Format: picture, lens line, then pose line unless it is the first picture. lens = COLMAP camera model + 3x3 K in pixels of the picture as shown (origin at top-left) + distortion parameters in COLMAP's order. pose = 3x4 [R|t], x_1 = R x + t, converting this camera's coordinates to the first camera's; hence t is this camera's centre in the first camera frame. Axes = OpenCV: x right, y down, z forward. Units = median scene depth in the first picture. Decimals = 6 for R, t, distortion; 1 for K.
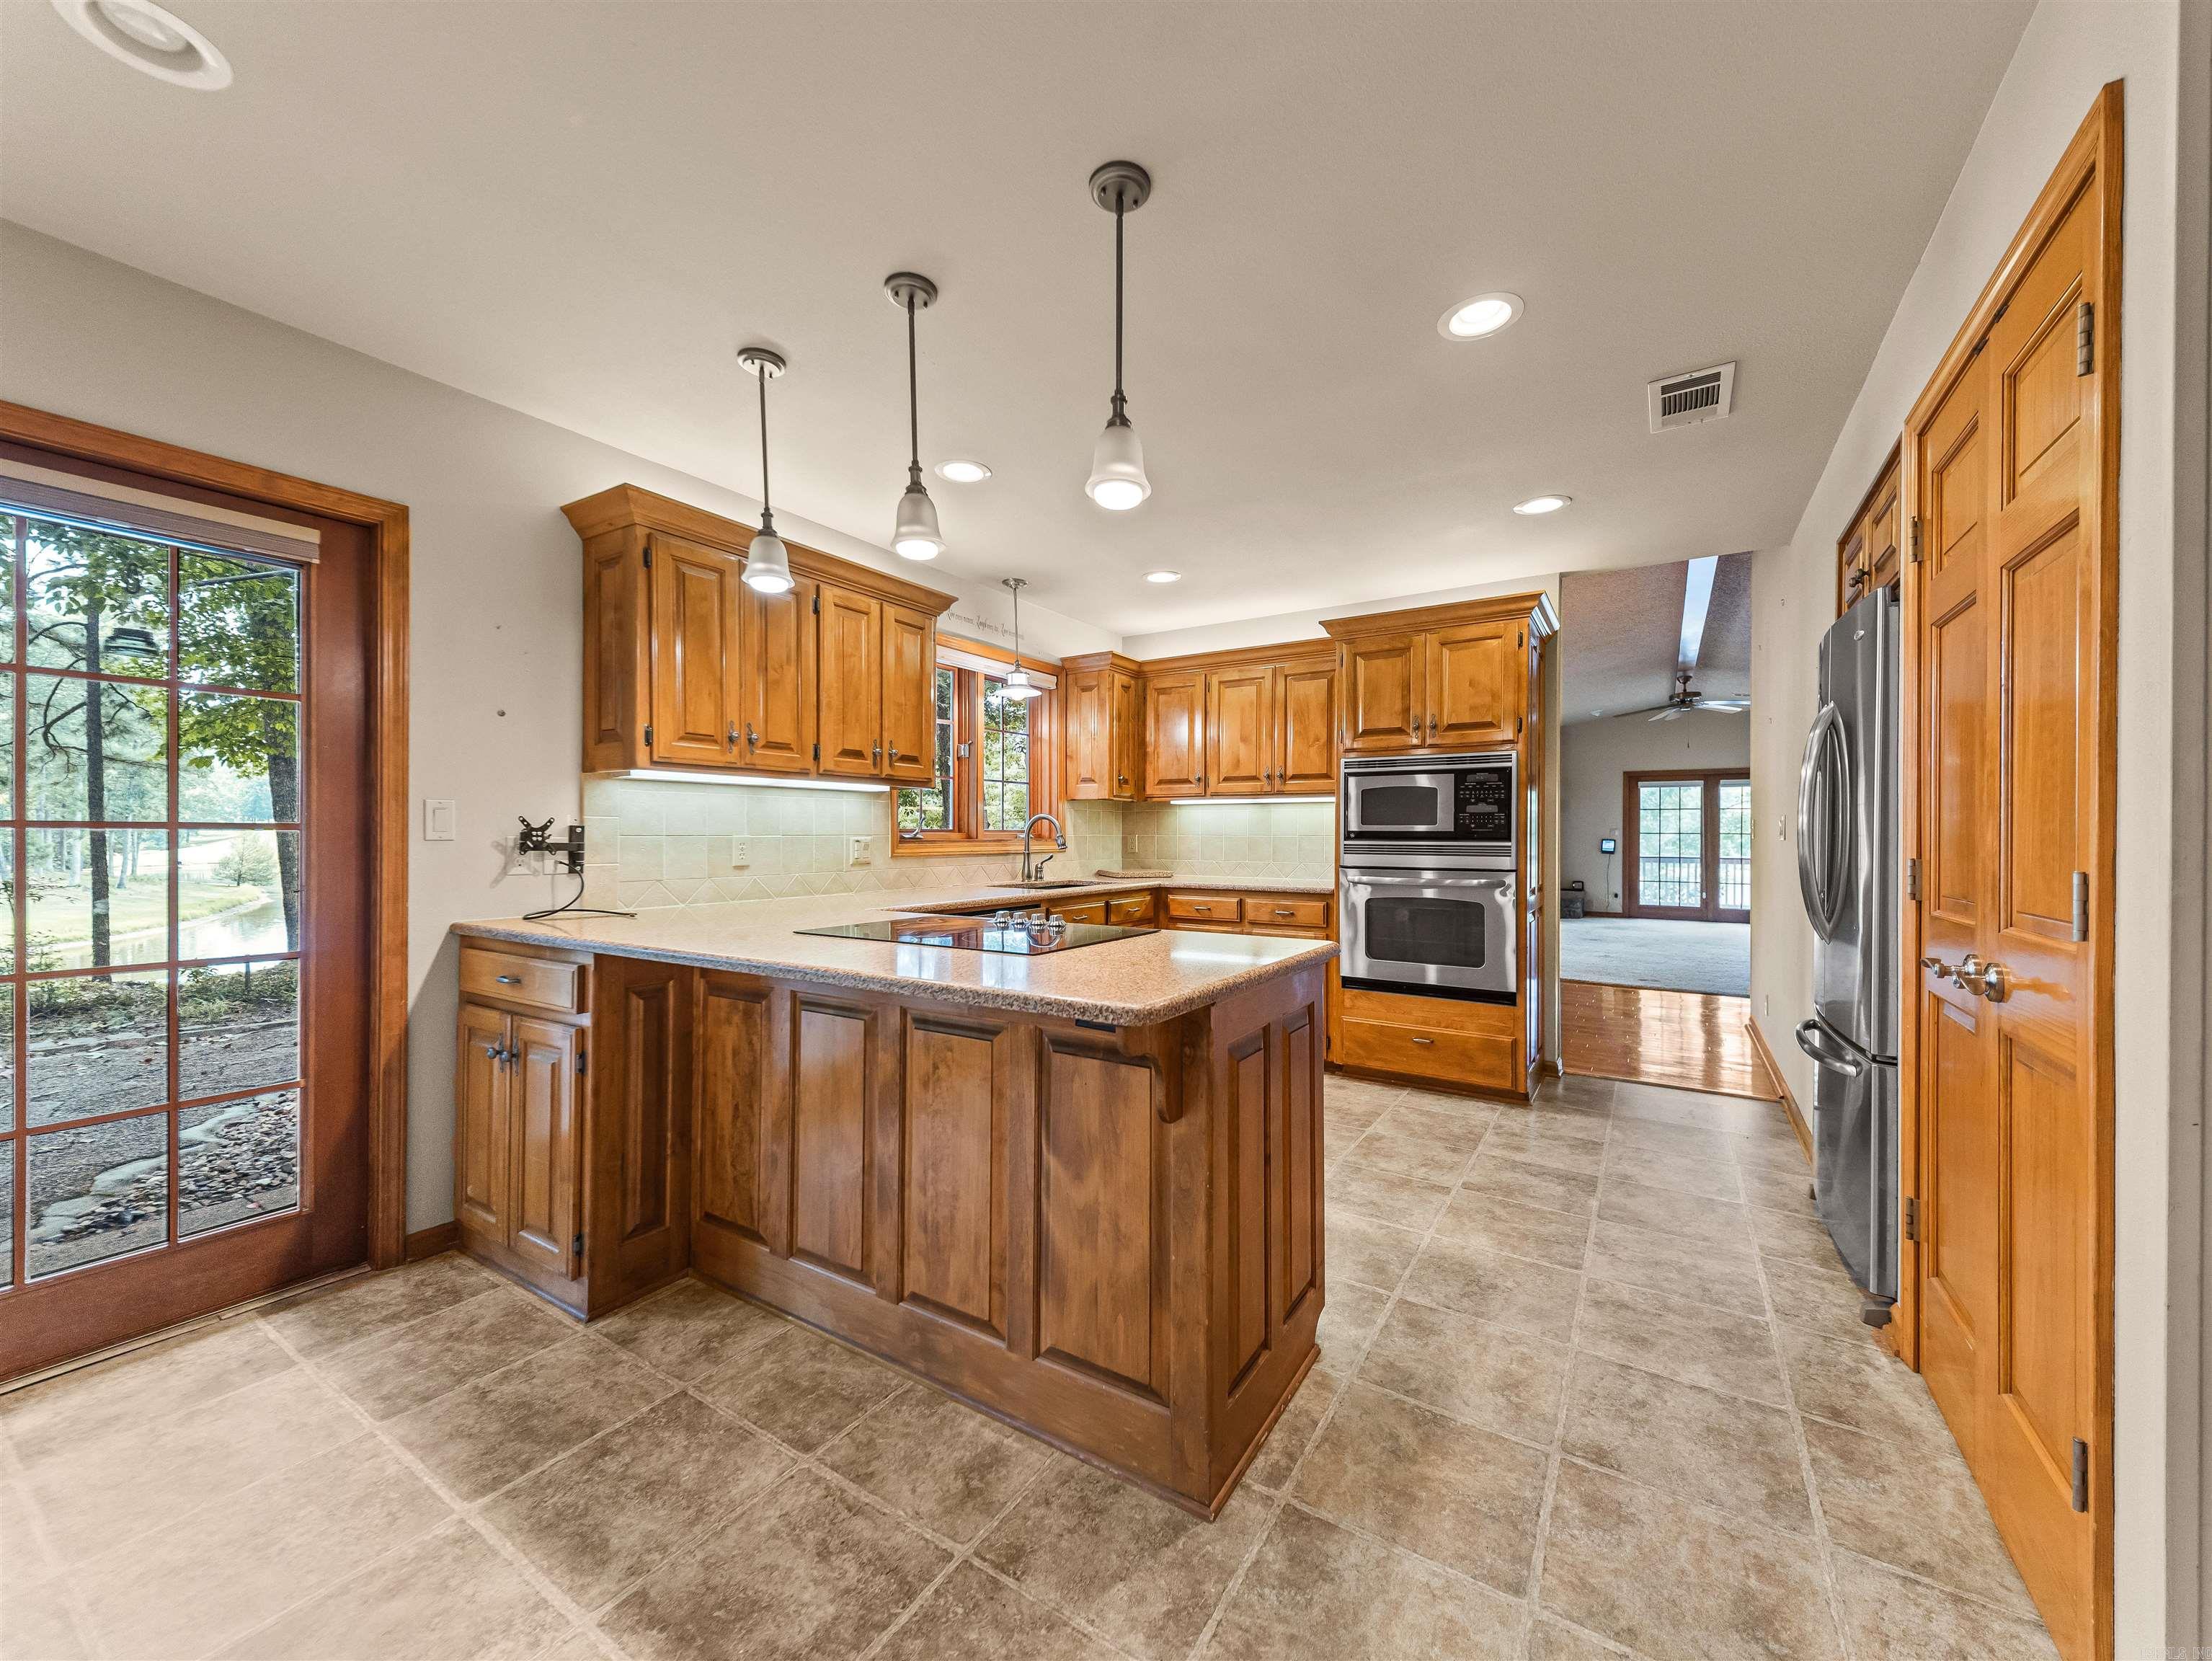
lens RADIAL K [[860.9, 0, 1106.0], [0, 860.9, 830.5], [0, 0, 1]] dist [0.034412, -0.012228]
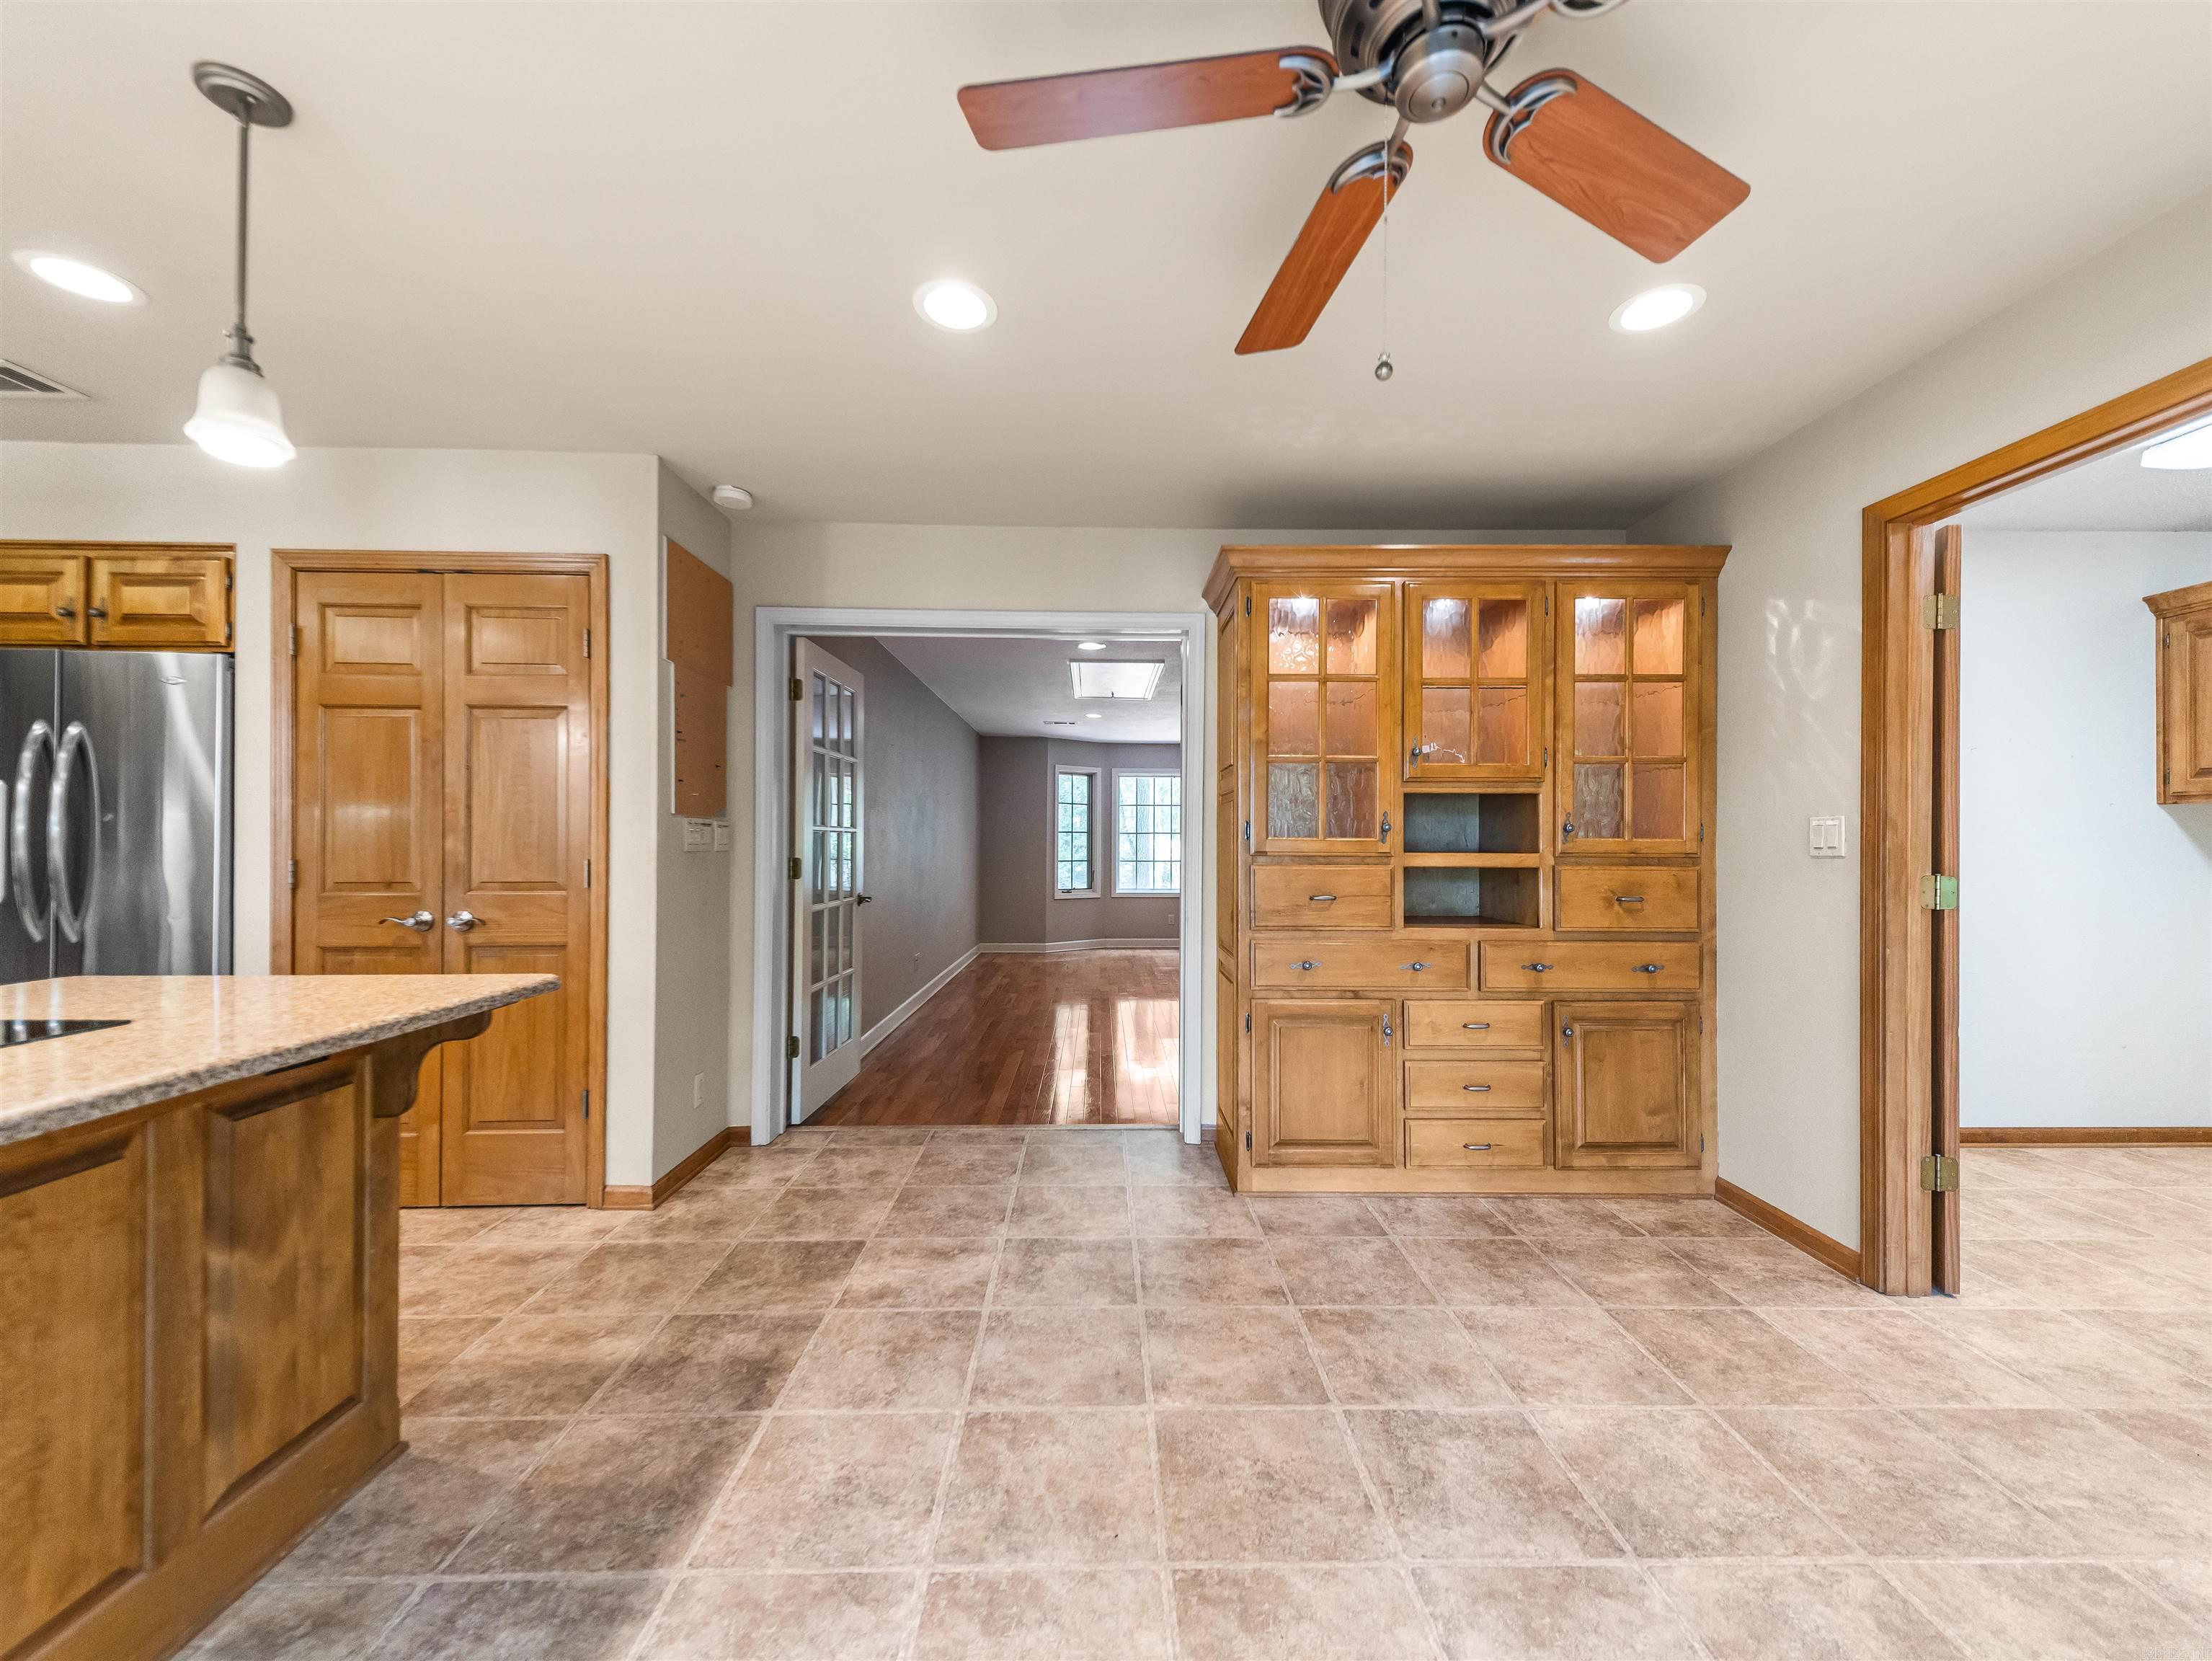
lens RADIAL K [[869.4, 0, 1113.4], [0, 869.4, 825.6], [0, 0, 1]] dist [0.030954, -0.009641]
pose [[-0.552177, 0.008991, 0.833678, -0.859148], [-0.008221, 0.999835, -0.016228, -0.009007], [-0.833686, -0.015815, -0.552012, 0.555267]]
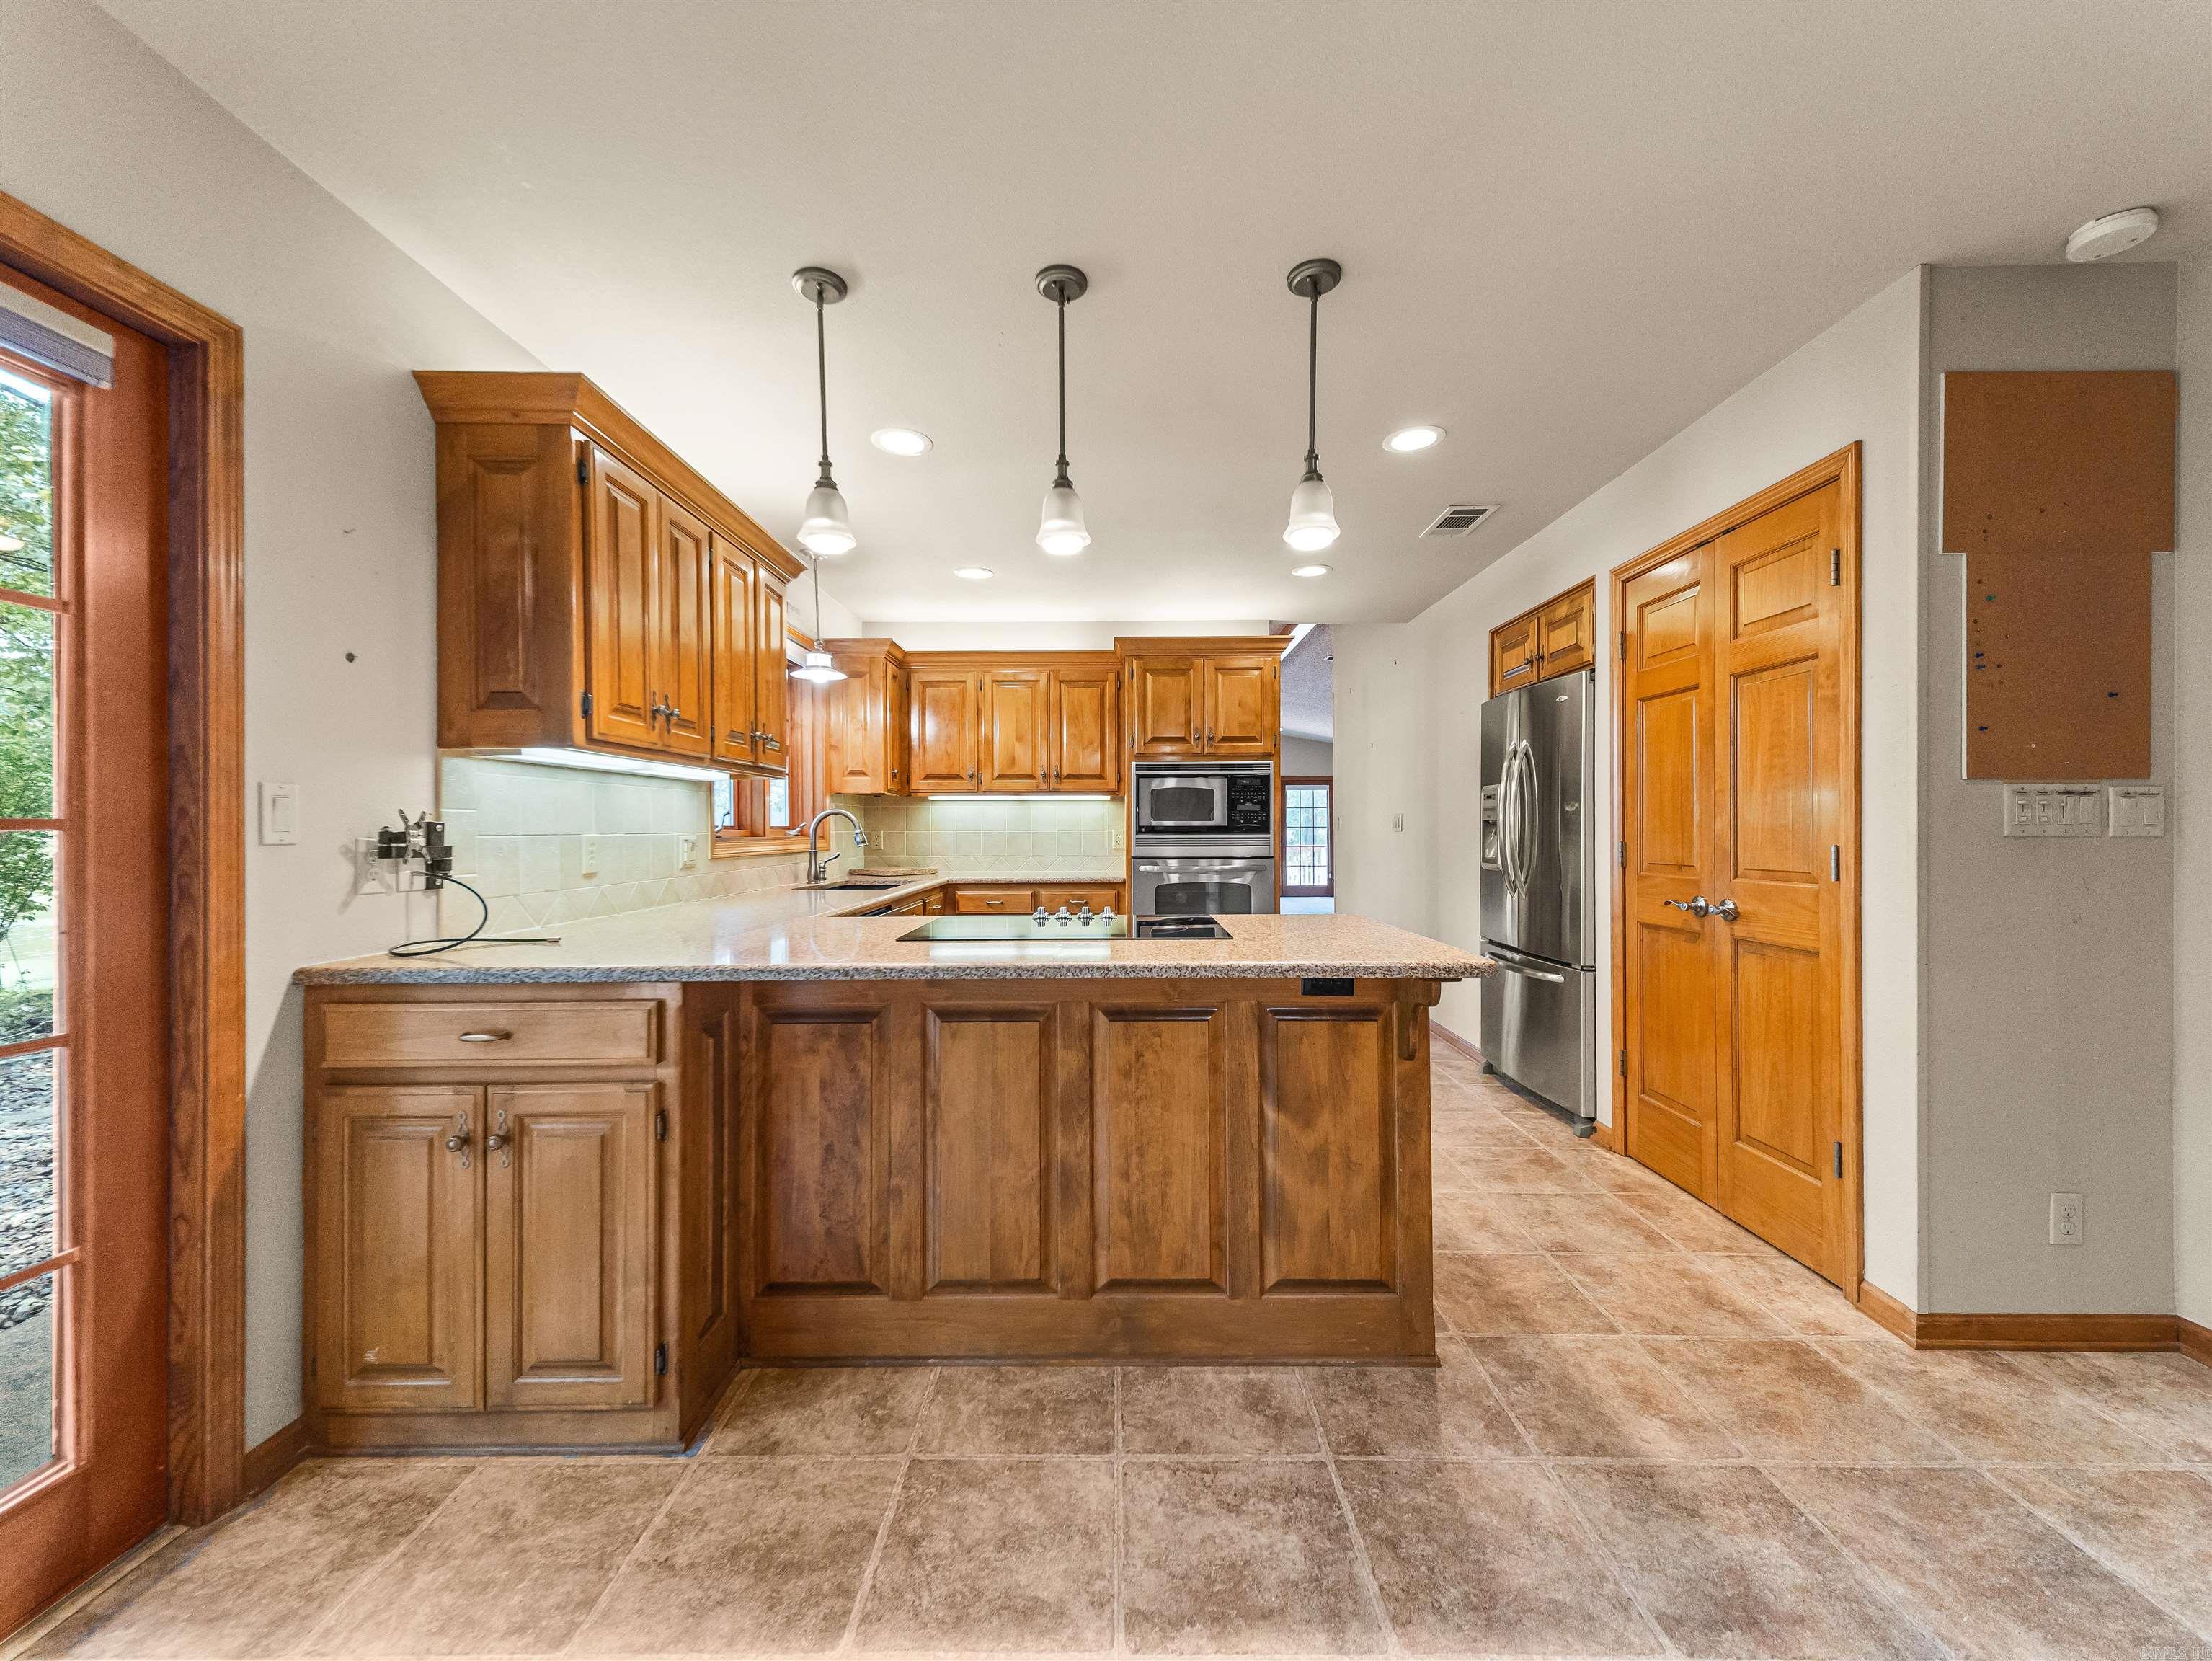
lens RADIAL K [[869.4, 0, 1113.4], [0, 869.4, 825.6], [0, 0, 1]] dist [0.030954, -0.009641]
pose [[0.844726, -0.003241, 0.535190, -0.607734], [0.003910, 0.999992, -0.000115, -0.000546], [-0.535185, 0.002190, 0.844732, 0.105328]]
